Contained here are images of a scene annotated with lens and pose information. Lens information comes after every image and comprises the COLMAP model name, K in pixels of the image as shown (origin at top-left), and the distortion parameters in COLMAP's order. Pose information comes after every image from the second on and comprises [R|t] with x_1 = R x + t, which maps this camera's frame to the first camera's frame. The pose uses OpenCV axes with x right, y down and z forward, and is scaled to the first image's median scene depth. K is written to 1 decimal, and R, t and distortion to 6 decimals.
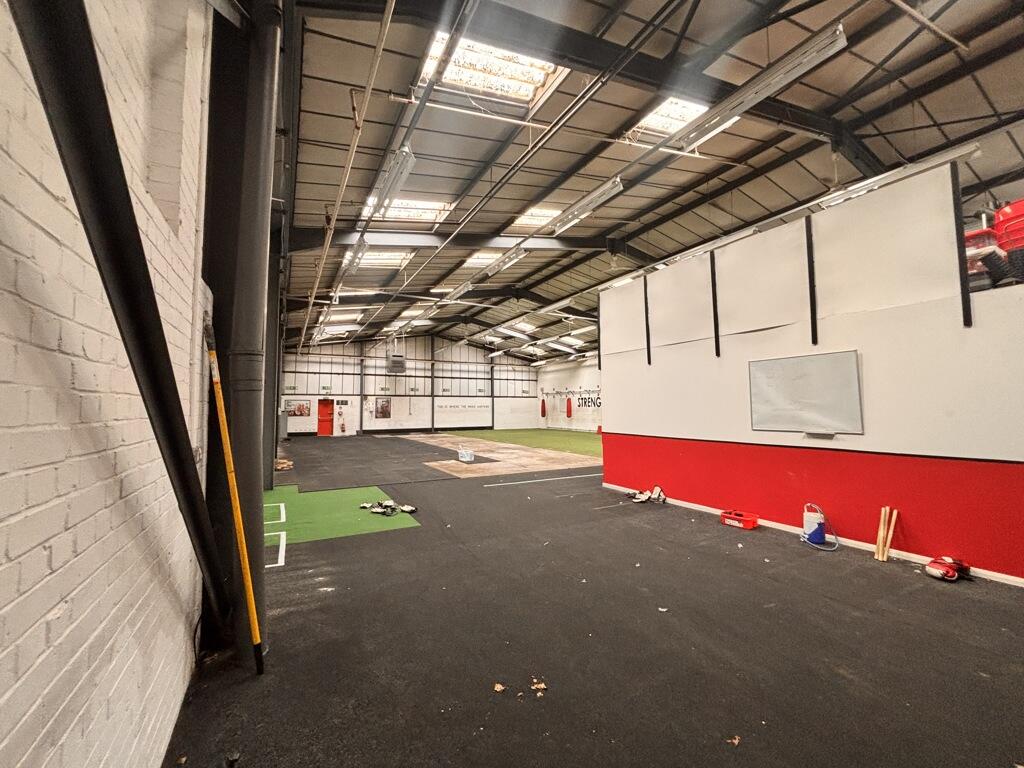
lens RADIAL K [[416.0, 0, 508.6], [0, 416.0, 380.2], [0, 0, 1]] dist [0.001045, 0.000044]
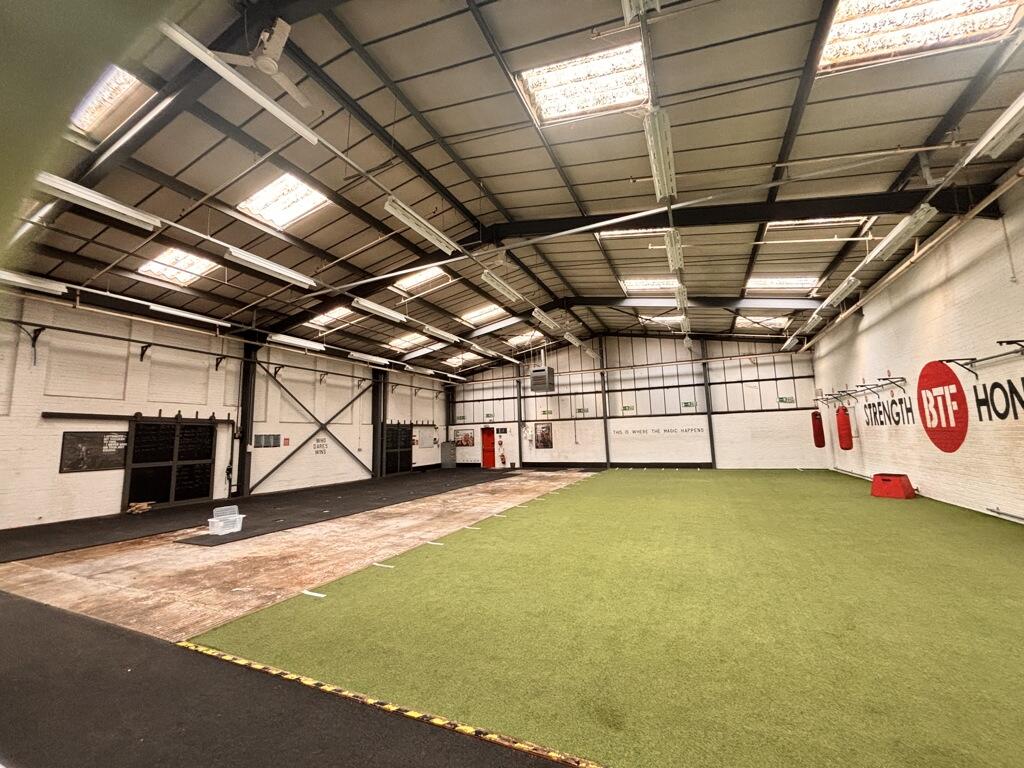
lens RADIAL K [[416.0, 0, 513.0], [0, 416.0, 381.0], [0, 0, 1]] dist [0.001045, 0.000044]
pose [[0.563199, -0.122438, -0.817200, 0.339702], [0.077902, 0.992424, -0.095003, 0.032379], [0.822641, -0.010157, 0.568470, 0.480213]]
